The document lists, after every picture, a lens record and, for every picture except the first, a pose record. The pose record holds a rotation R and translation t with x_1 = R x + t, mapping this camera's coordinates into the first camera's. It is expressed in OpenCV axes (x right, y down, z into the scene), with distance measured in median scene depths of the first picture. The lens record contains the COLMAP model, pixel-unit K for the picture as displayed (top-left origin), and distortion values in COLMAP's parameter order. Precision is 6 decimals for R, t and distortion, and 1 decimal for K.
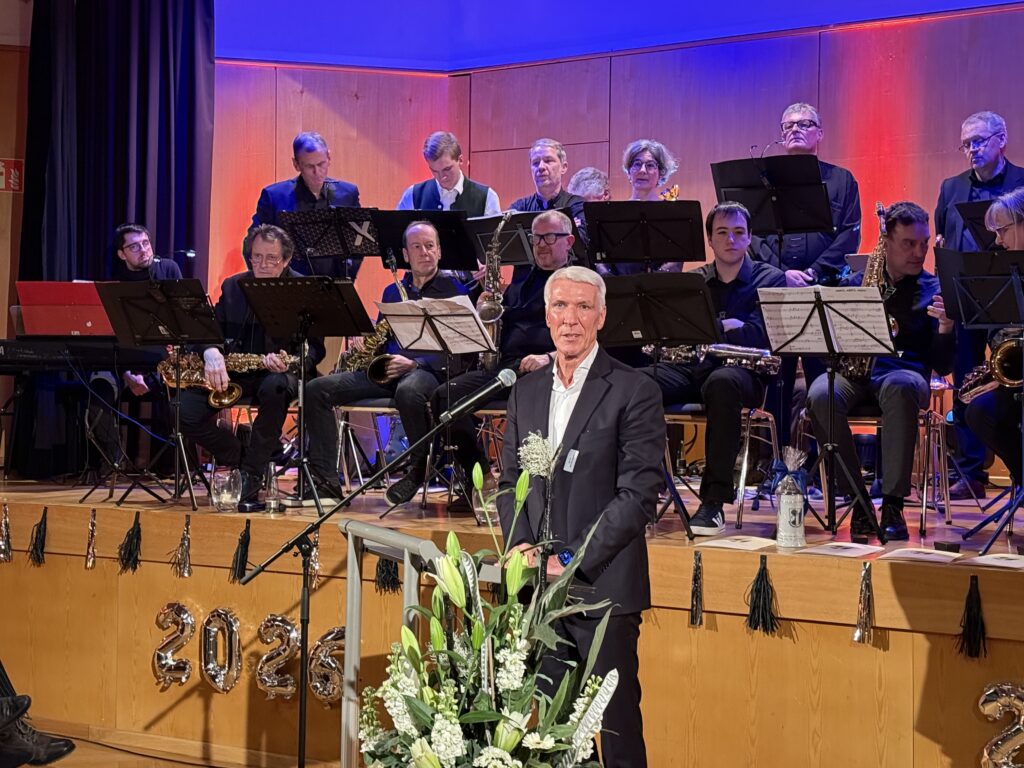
lens RADIAL K [[1658.0, 0, 497.9], [0, 1658.0, 389.3], [0, 0, 1]] dist [0.135913, 0.087618]
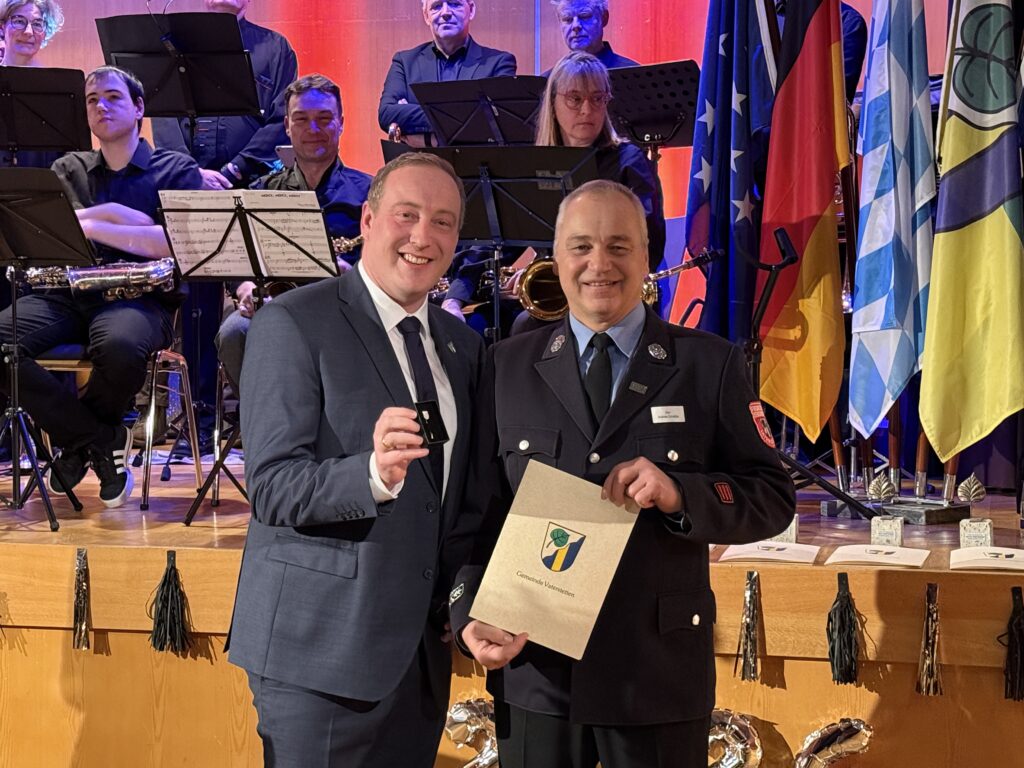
lens RADIAL K [[2011.8, 0, 509.0], [0, 2011.8, 386.6], [0, 0, 1]] dist [0.120644, 0.377987]
pose [[0.951115, -0.024262, 0.307884, 0.024451], [0.011237, 0.998968, 0.044006, -0.011241], [-0.308634, -0.038395, 0.950406, 0.087940]]
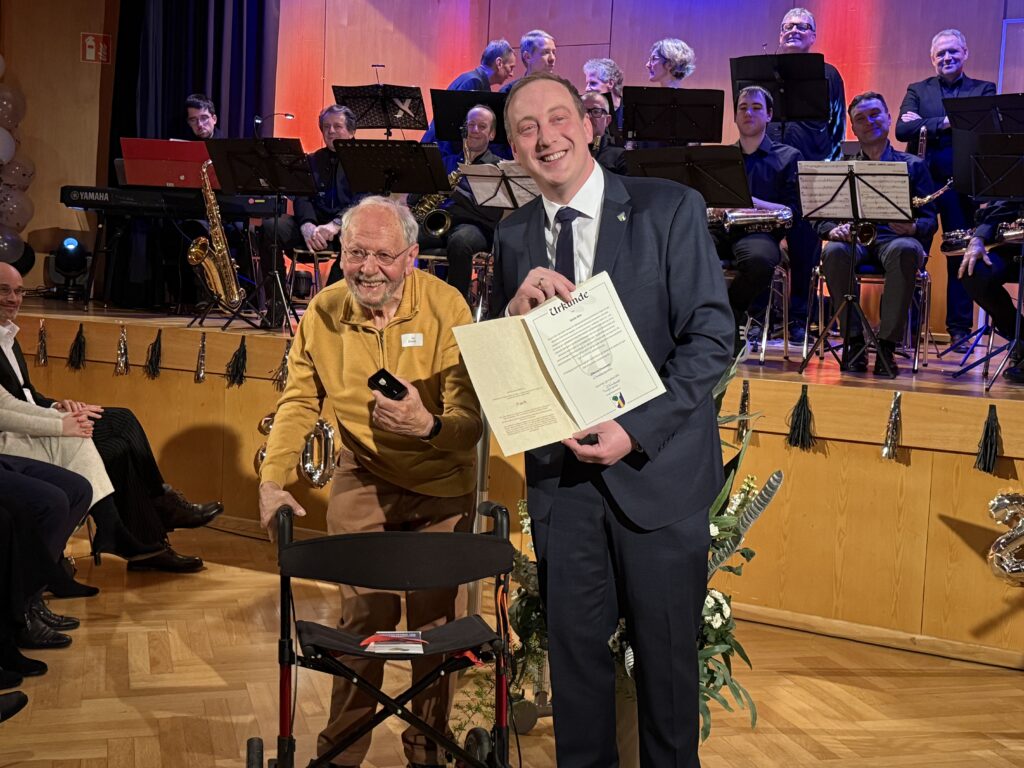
lens RADIAL K [[1310.3, 0, 503.0], [0, 1310.3, 380.2], [0, 0, 1]] dist [0.209396, -0.462092]
pose [[0.997336, 0.030516, 0.066254, -0.111248], [-0.036171, 0.995646, 0.085909, 0.020922], [-0.063344, -0.088076, 0.994098, 0.065703]]
